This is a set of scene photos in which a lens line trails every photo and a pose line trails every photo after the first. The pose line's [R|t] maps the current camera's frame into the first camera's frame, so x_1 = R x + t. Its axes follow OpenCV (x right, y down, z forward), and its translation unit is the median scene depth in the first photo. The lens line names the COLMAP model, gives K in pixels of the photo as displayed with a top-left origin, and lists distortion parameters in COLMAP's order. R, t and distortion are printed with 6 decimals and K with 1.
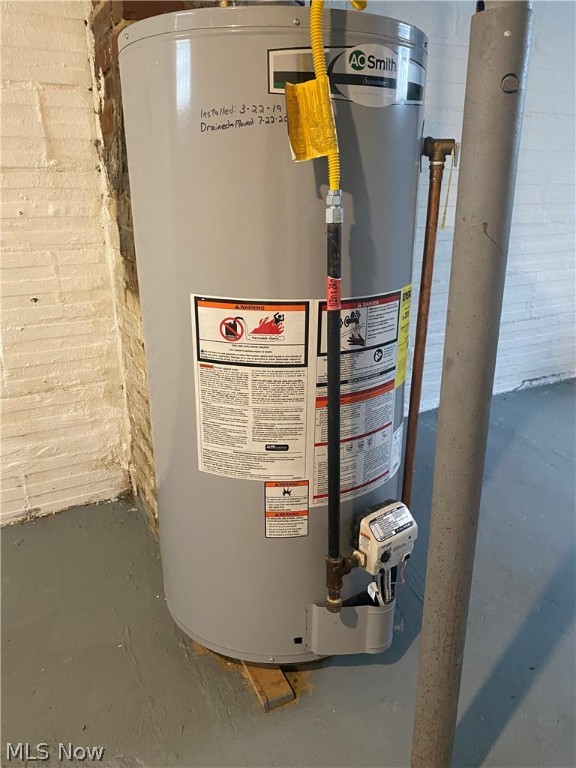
lens RADIAL K [[593.5, 0, 288.0], [0, 593.5, 384.0], [0, 0, 1]] dist [0.025866, -0.009240]
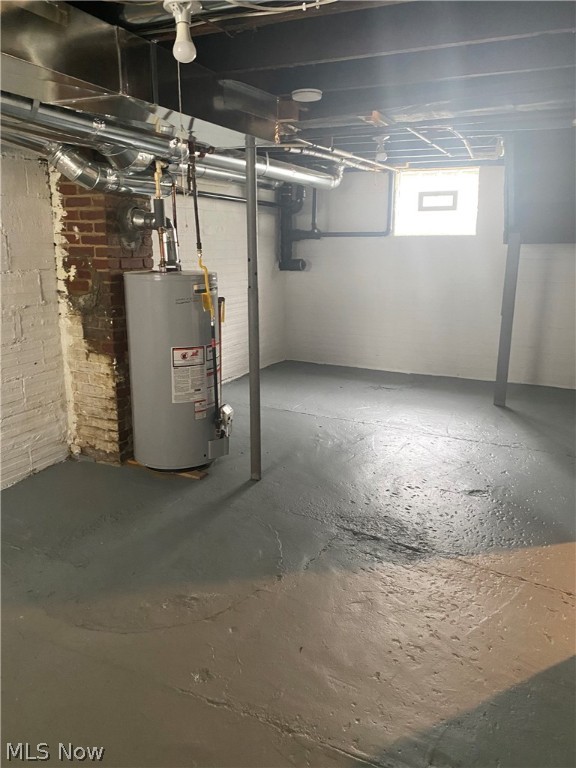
lens RADIAL K [[593.5, 0, 288.0], [0, 593.5, 384.0], [0, 0, 1]] dist [0.025866, -0.009240]
pose [[0.795515, -0.138068, 0.589995, -1.589526], [0.189167, 0.981618, -0.025347, 0.255508], [-0.575650, 0.131772, 0.807009, -2.015160]]
